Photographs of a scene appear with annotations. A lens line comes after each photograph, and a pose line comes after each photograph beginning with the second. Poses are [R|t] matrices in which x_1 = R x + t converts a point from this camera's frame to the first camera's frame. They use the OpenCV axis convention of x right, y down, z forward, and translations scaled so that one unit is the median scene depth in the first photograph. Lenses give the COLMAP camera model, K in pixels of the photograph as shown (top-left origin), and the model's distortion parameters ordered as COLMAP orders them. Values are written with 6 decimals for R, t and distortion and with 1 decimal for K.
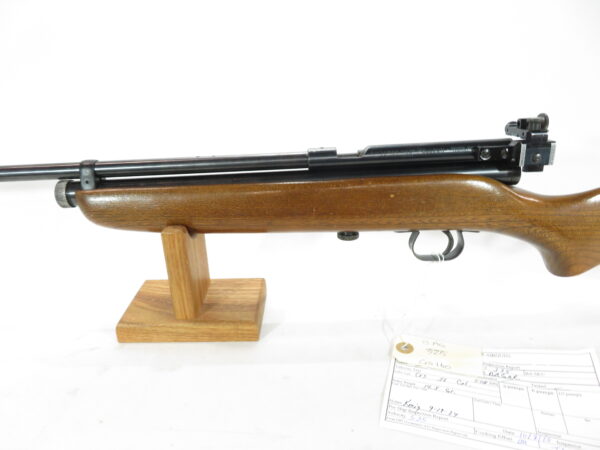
lens RADIAL K [[409.5, 0, 300.0], [0, 409.5, 225.0], [0, 0, 1]] dist [-0.004783, -0.001817]
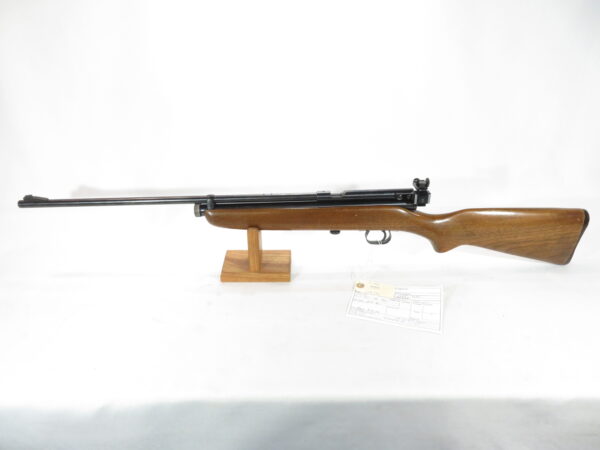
lens RADIAL K [[409.5, 0, 300.0], [0, 409.5, 225.0], [0, 0, 1]] dist [-0.004783, -0.001817]
pose [[0.999552, 0.014200, 0.026355, -0.117009], [-0.017081, 0.993503, 0.112521, -0.244418], [-0.024586, -0.112920, 0.993300, -1.064821]]
